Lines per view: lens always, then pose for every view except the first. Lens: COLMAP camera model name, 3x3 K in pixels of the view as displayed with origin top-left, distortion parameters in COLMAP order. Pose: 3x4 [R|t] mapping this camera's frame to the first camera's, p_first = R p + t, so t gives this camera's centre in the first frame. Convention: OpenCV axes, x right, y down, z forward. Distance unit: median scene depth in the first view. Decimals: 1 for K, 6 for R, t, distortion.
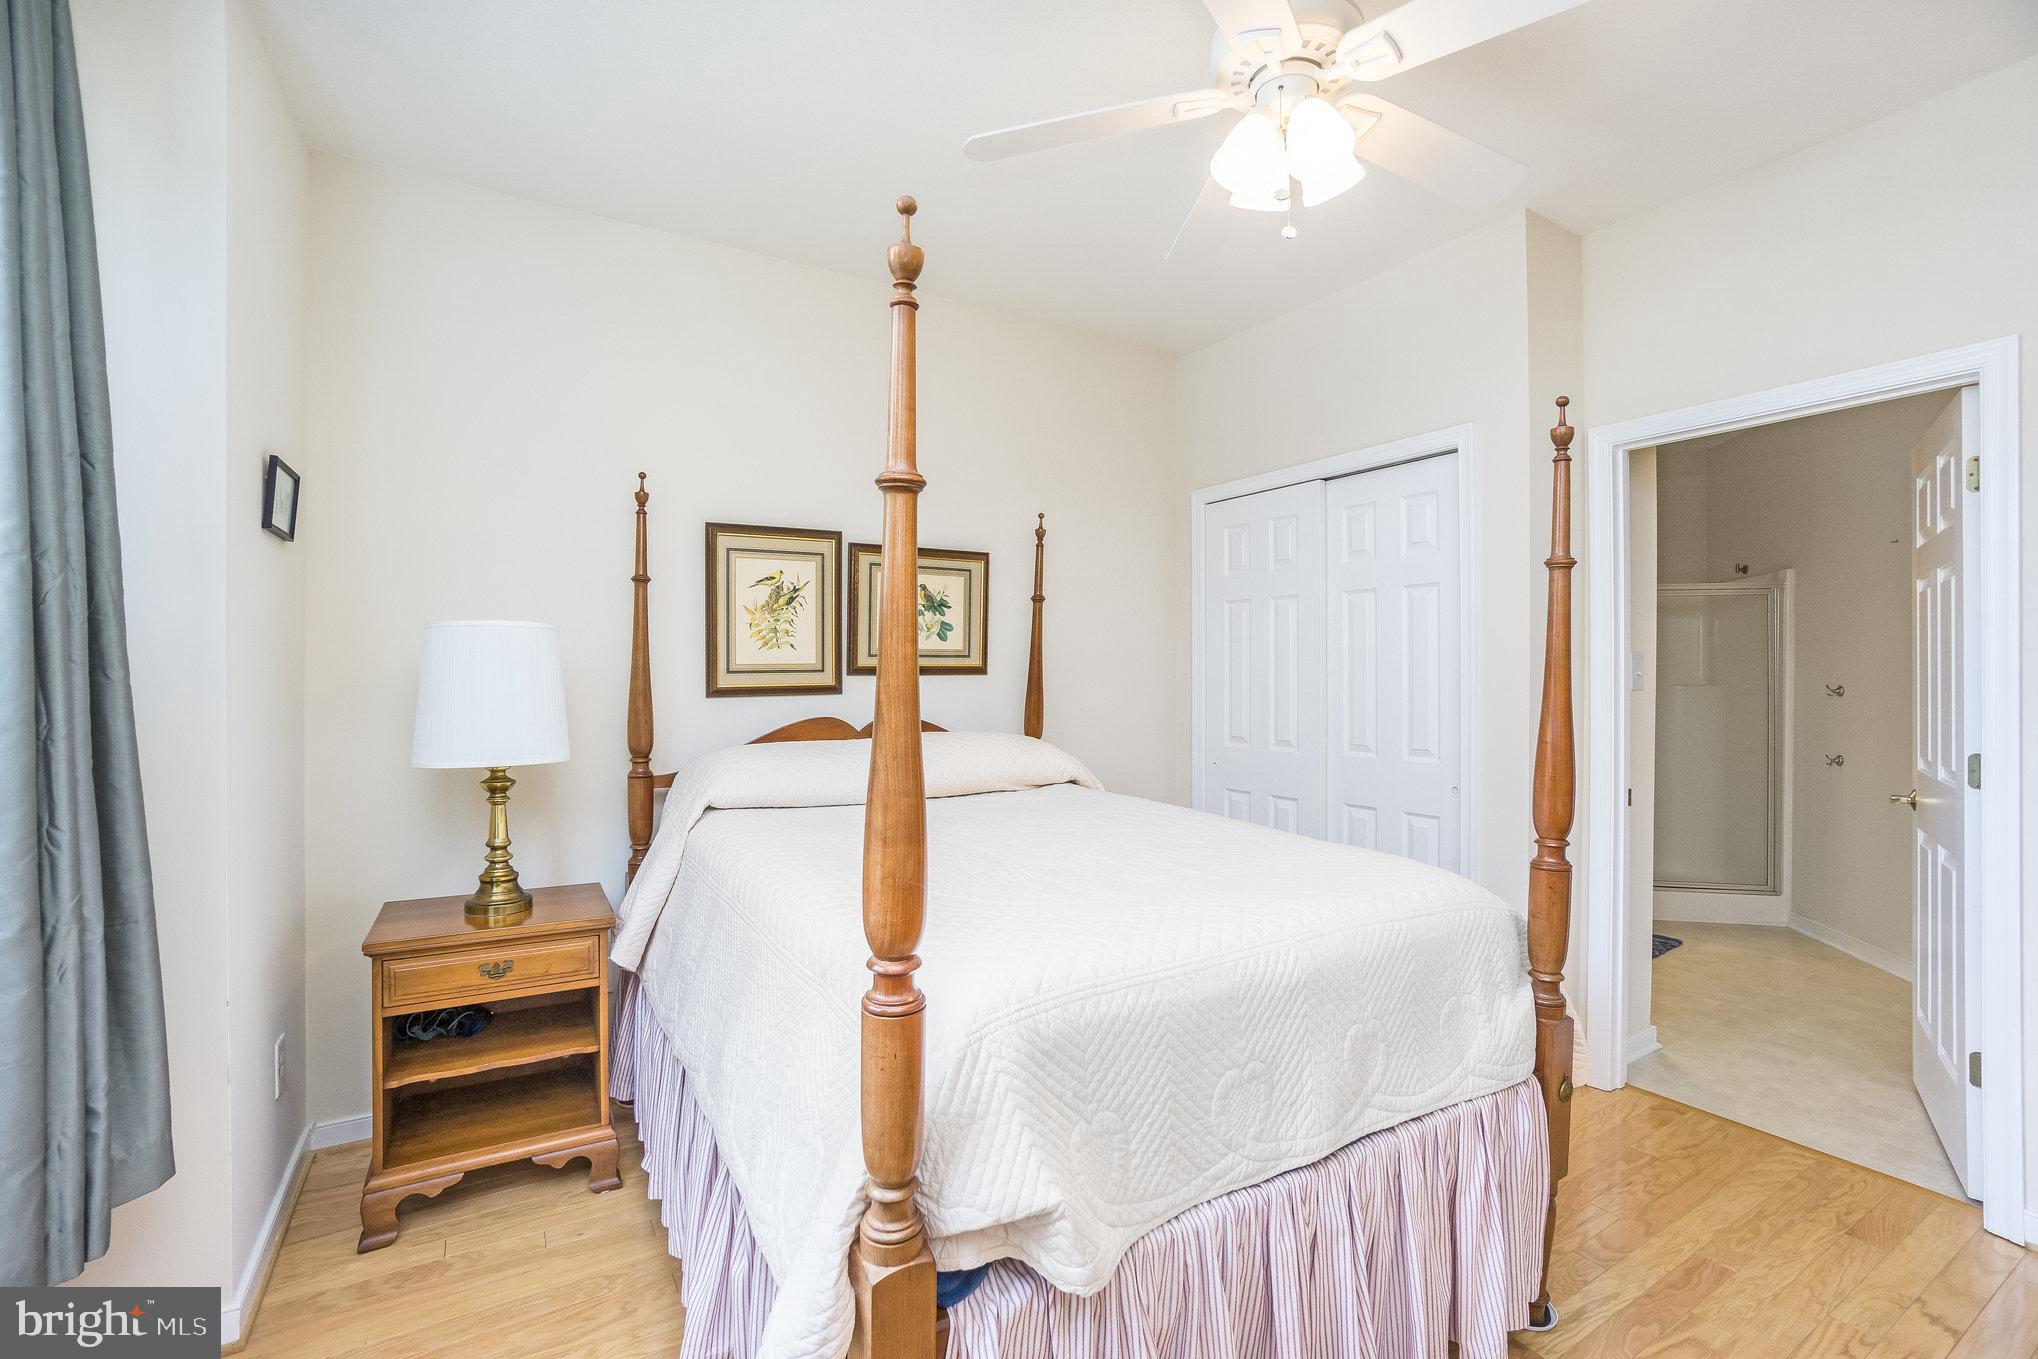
lens RADIAL K [[921.2, 0, 1015.8], [0, 921.2, 659.9], [0, 0, 1]] dist [-0.029511, 0.000458]
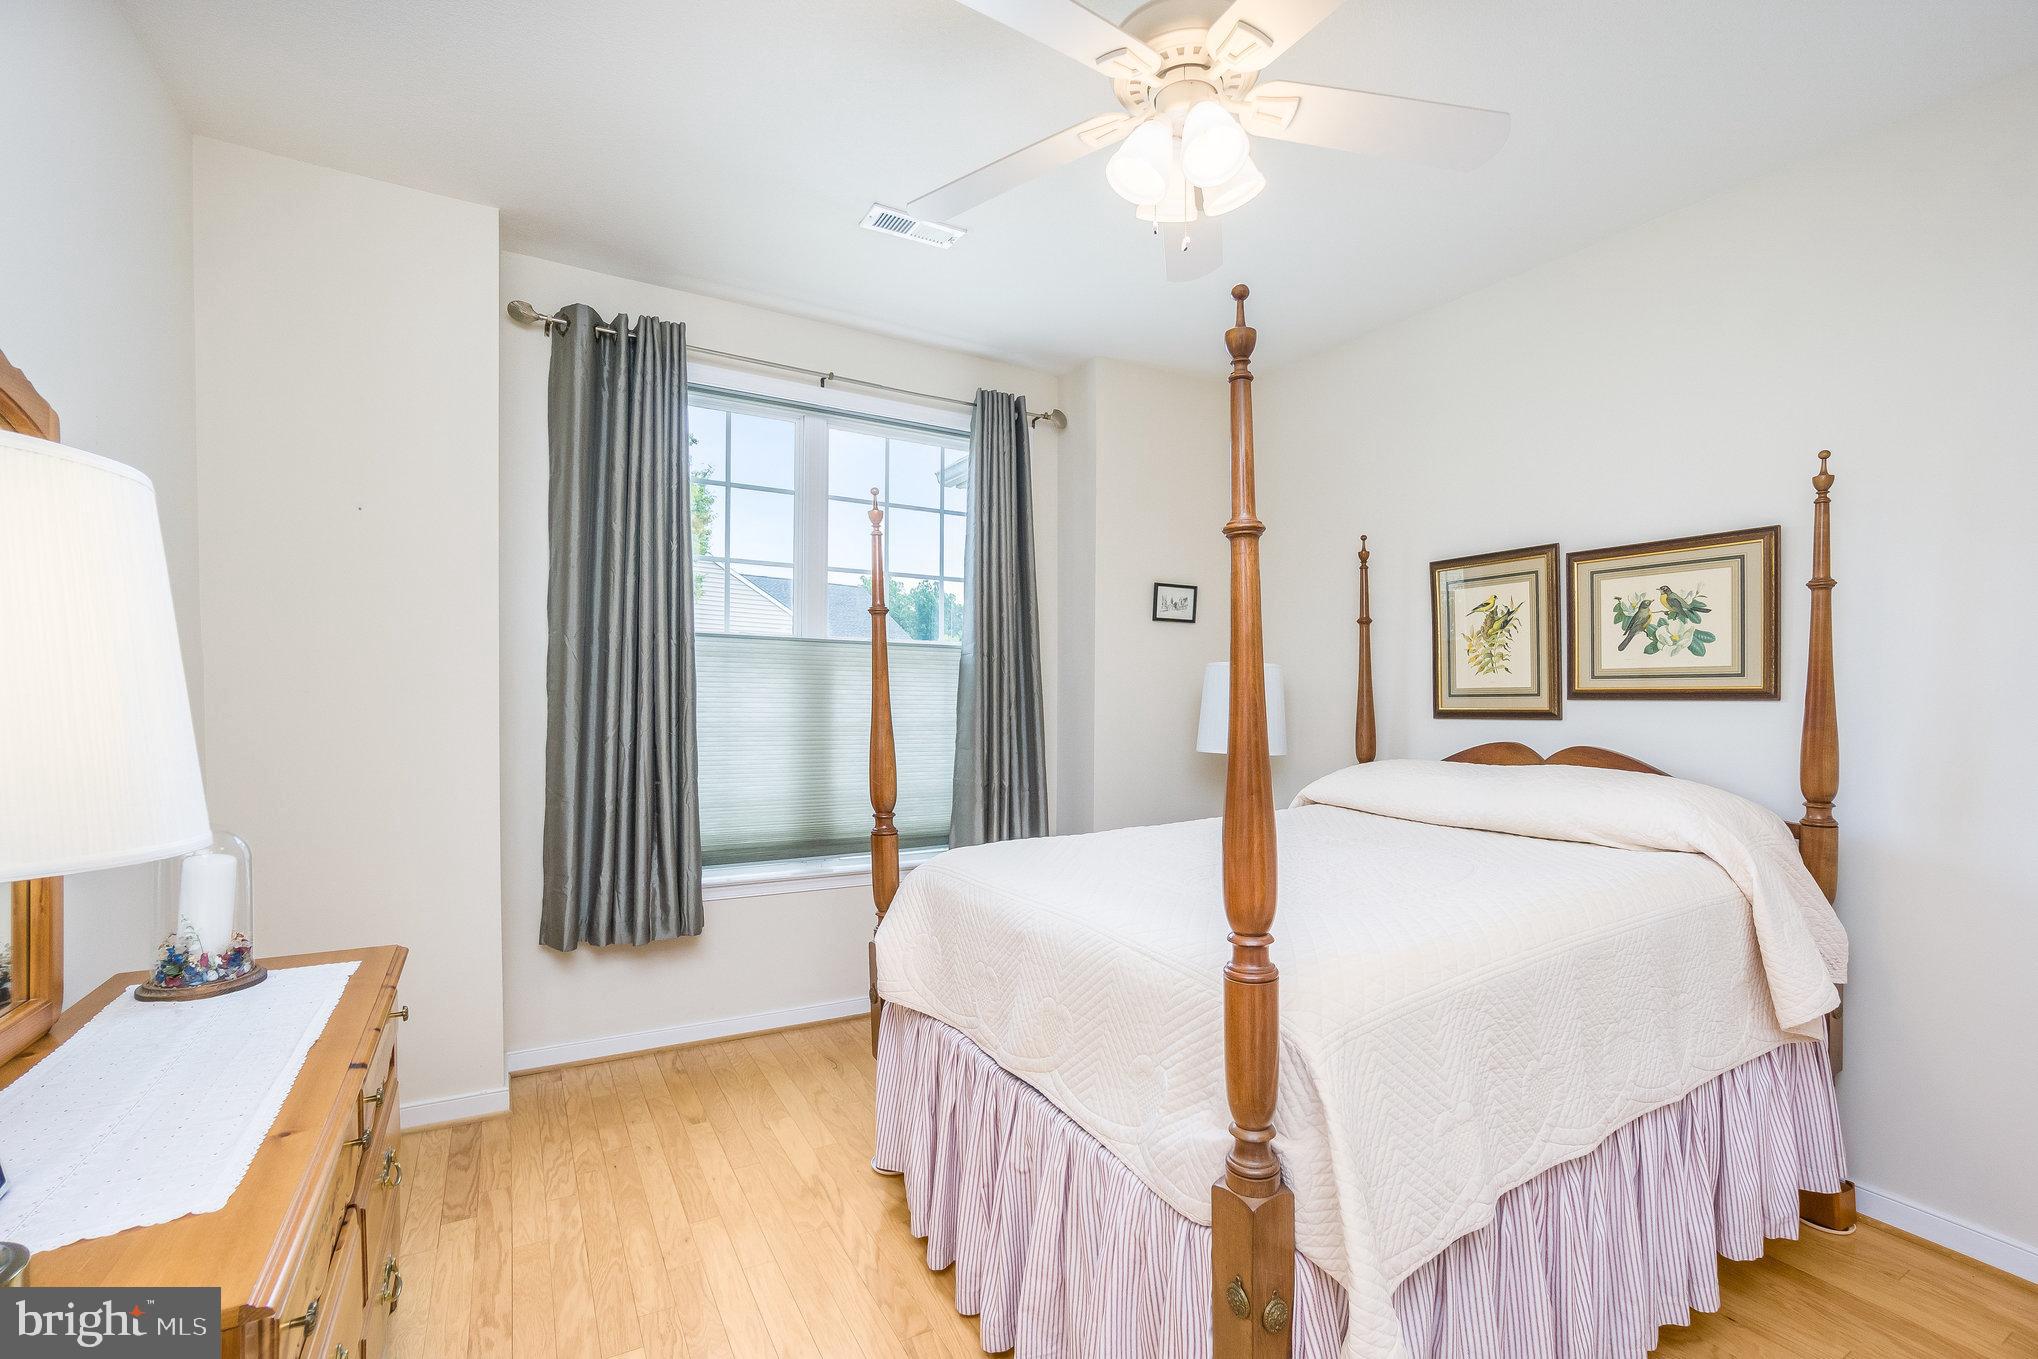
lens RADIAL K [[905.9, 0, 1019.0], [0, 905.9, 679.5], [0, 0, 1]] dist [0.000821, 0.000145]
pose [[-0.013024, -0.018942, -0.999736, 0.743956], [0.004853, 0.999808, -0.019007, 0.011492], [0.999903, -0.005099, -0.012930, 0.488304]]
